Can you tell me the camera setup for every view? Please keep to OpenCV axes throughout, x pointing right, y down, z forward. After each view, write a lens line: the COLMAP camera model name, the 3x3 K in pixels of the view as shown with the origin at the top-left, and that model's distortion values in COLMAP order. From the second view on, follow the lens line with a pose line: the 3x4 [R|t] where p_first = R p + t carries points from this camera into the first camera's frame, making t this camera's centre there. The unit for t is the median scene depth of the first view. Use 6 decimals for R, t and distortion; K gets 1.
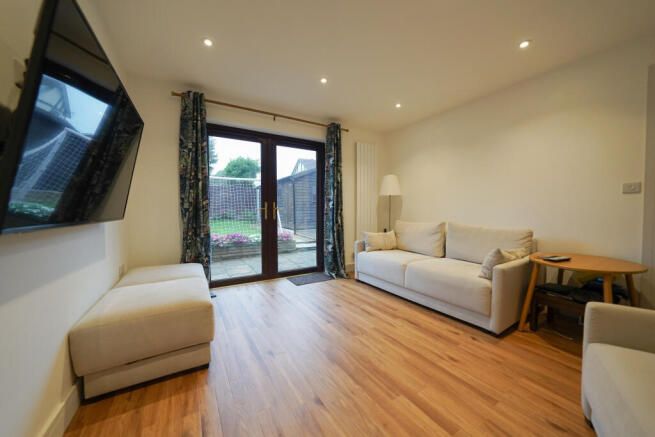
lens RADIAL K [[230.5, 0, 327.5], [0, 230.5, 218.5], [0, 0, 1]] dist [-0.014960, -0.000034]
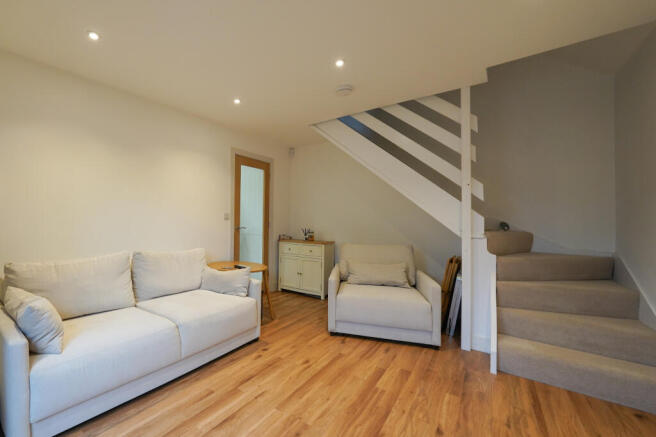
lens RADIAL K [[230.8, 0, 328.0], [0, 230.8, 218.5], [0, 0, 1]] dist [-0.014960, -0.000034]
pose [[-0.344302, 0.016375, 0.938716, -0.575994], [0.025403, 0.999644, -0.008120, -0.095300], [-0.938515, 0.021050, -0.344595, 1.250299]]
